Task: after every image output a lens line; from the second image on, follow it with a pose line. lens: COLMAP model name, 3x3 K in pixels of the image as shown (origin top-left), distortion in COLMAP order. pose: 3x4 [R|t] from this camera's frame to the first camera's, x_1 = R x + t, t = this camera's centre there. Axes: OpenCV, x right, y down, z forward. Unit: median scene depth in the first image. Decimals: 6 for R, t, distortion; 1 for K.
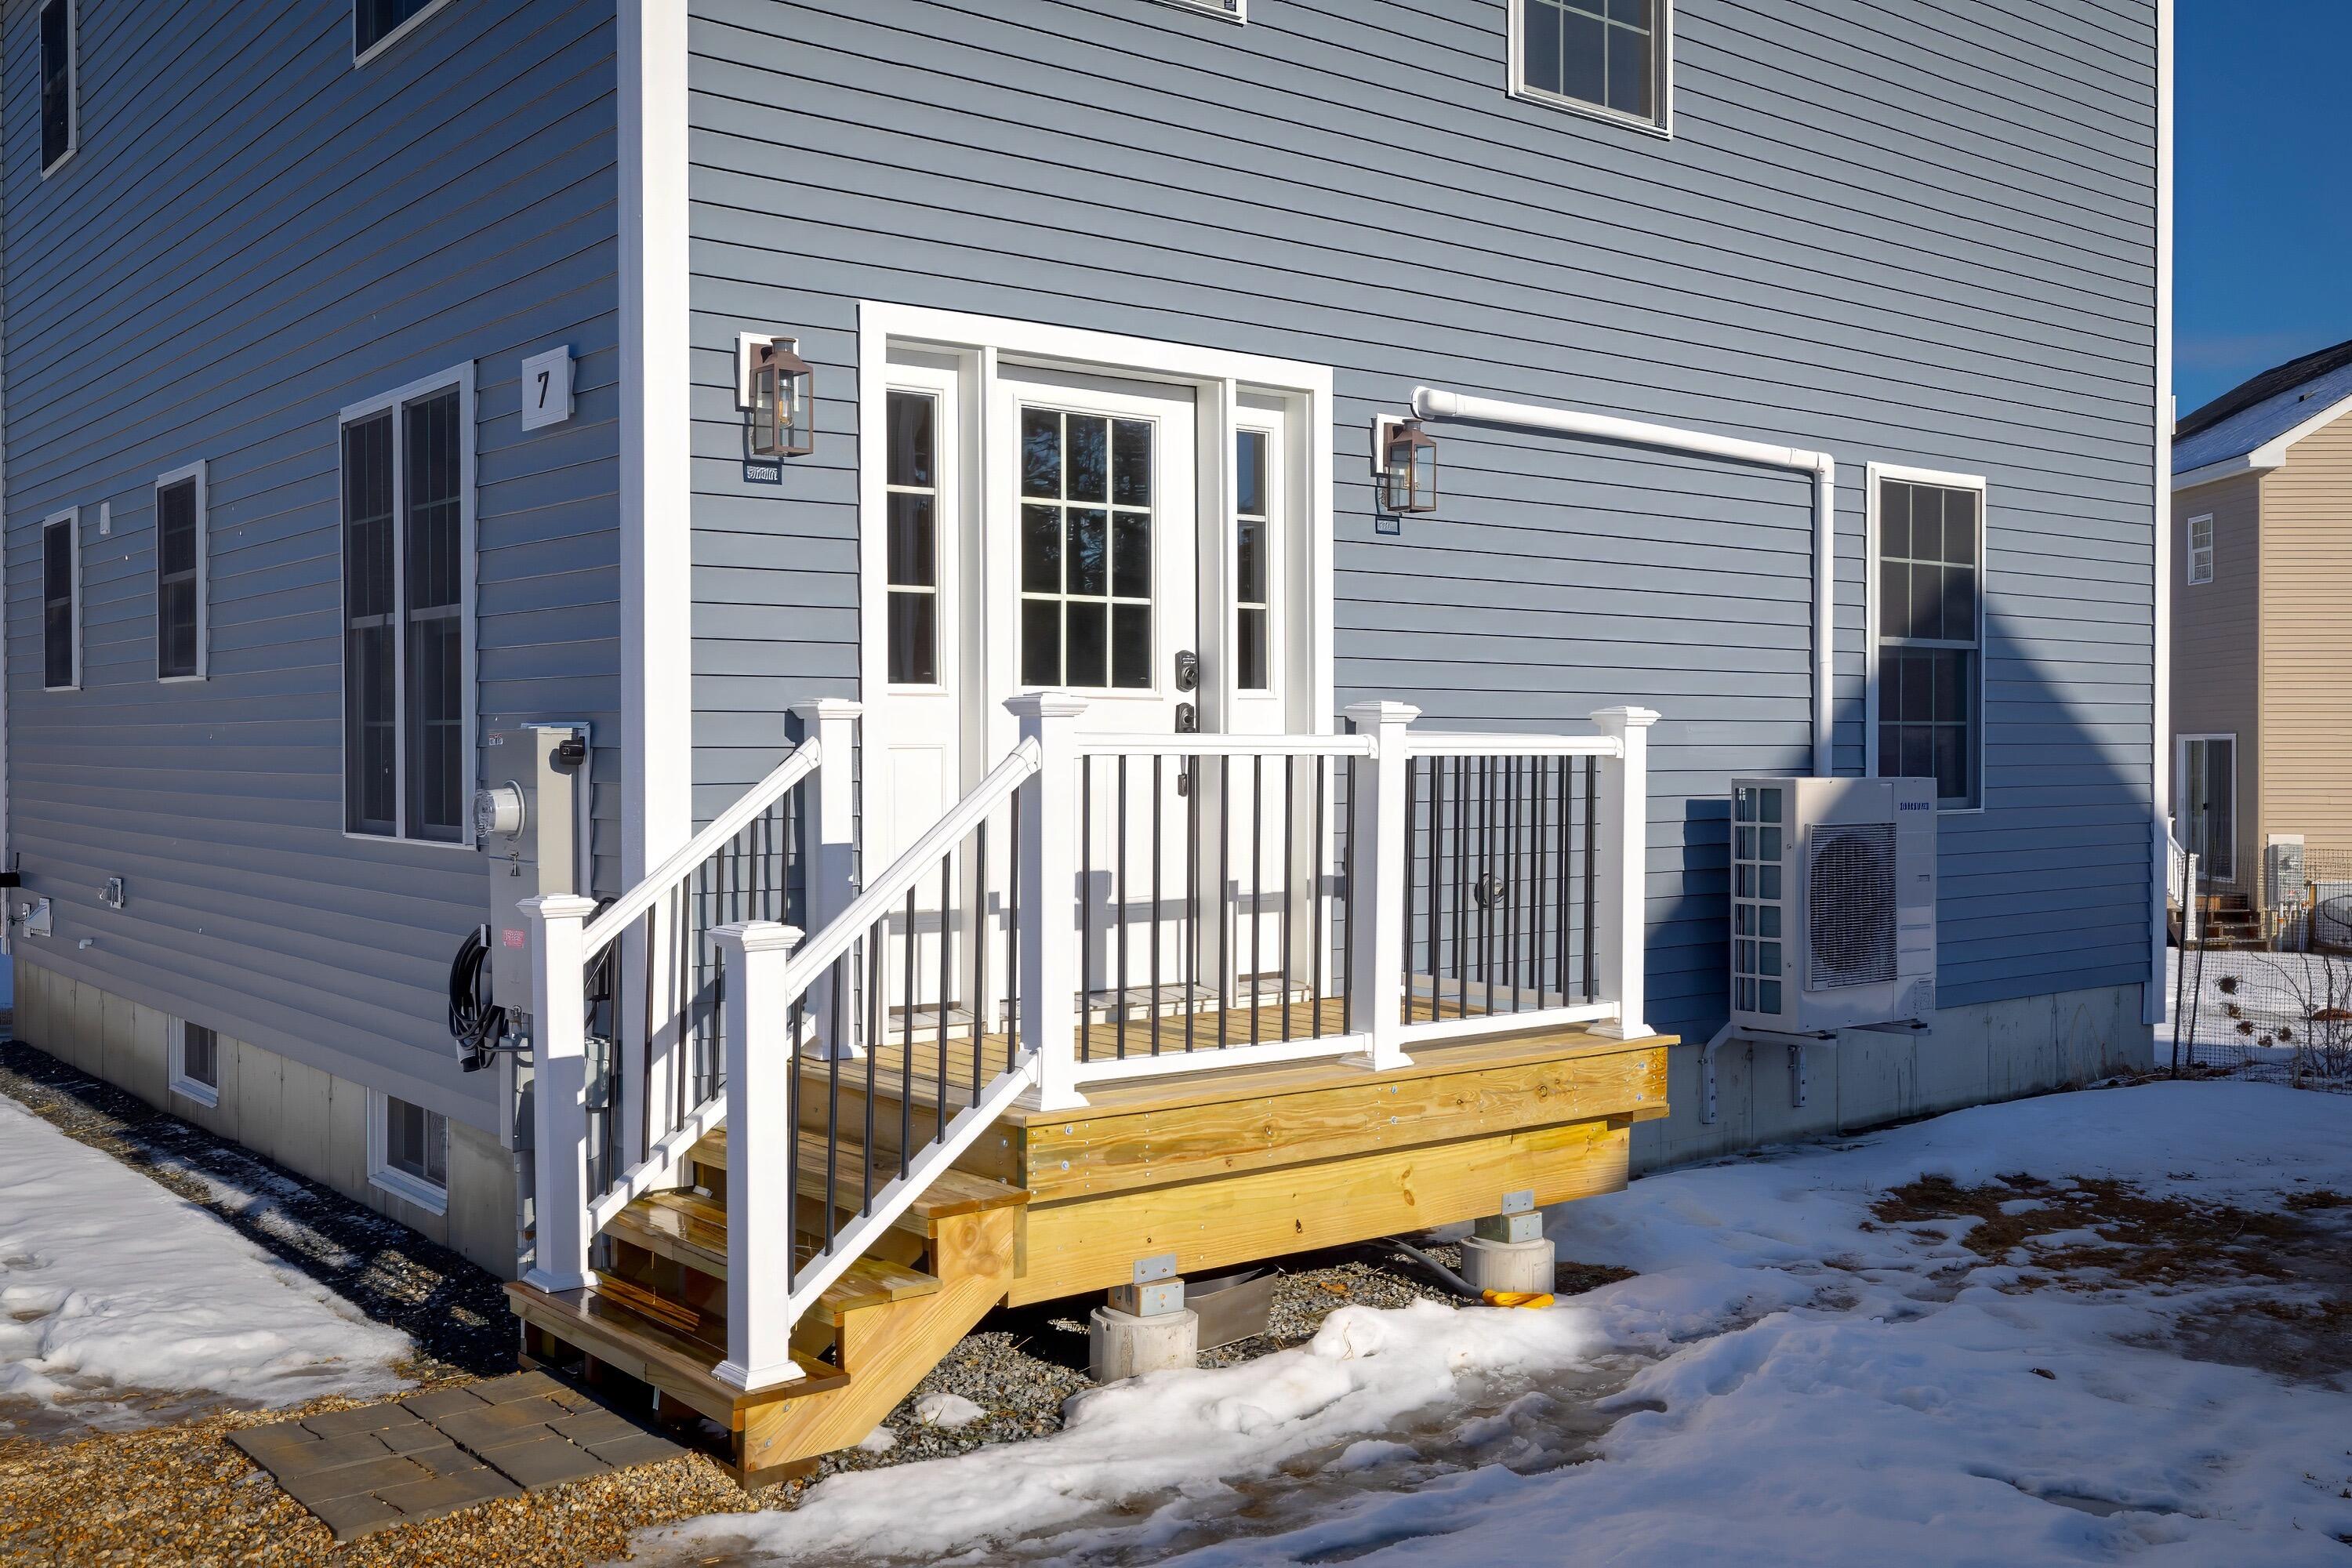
lens RADIAL K [[2199.6, 0, 1093.4], [0, 2199.6, 700.3], [0, 0, 1]] dist [-0.002943, 0.000000]
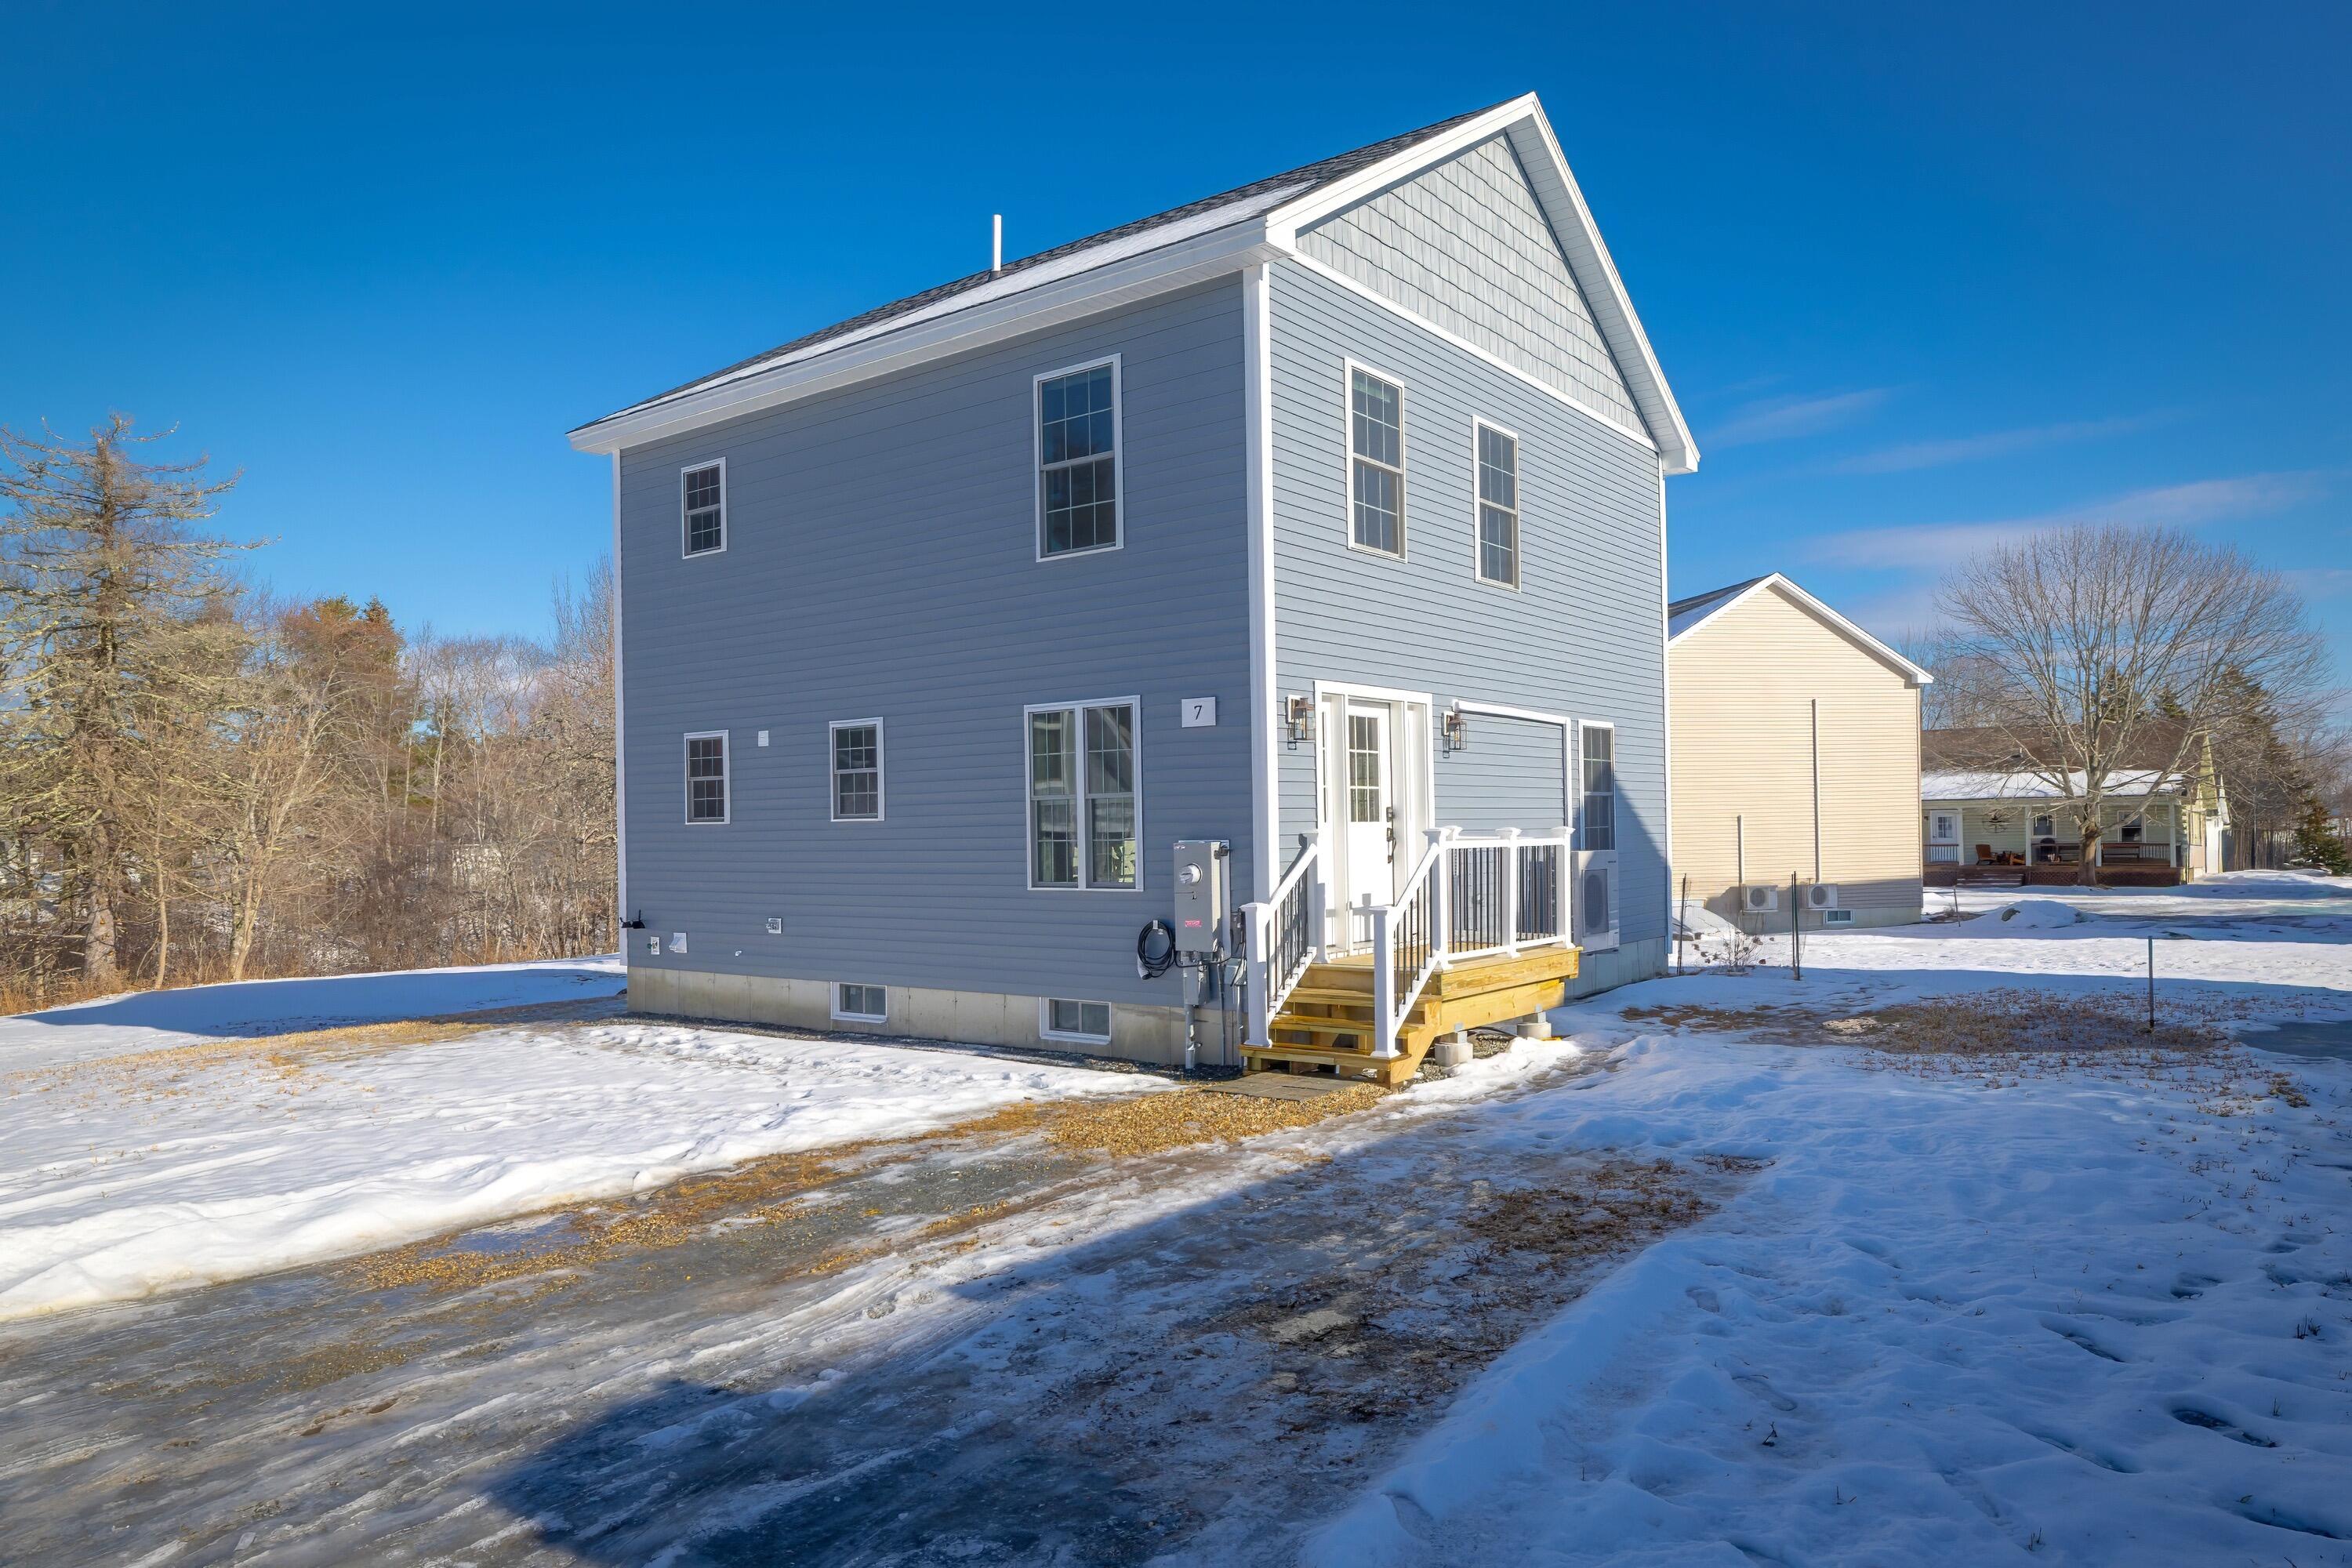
lens RADIAL K [[1553.5, 0, 1182.8], [0, 1553.5, 773.2], [0, 0, 1]] dist [-0.010108, -0.000642]
pose [[0.964984, -0.007496, 0.262202, -0.680796], [0.012307, 0.999785, -0.016713, -0.035246], [-0.262020, 0.019355, 0.964868, -0.696992]]
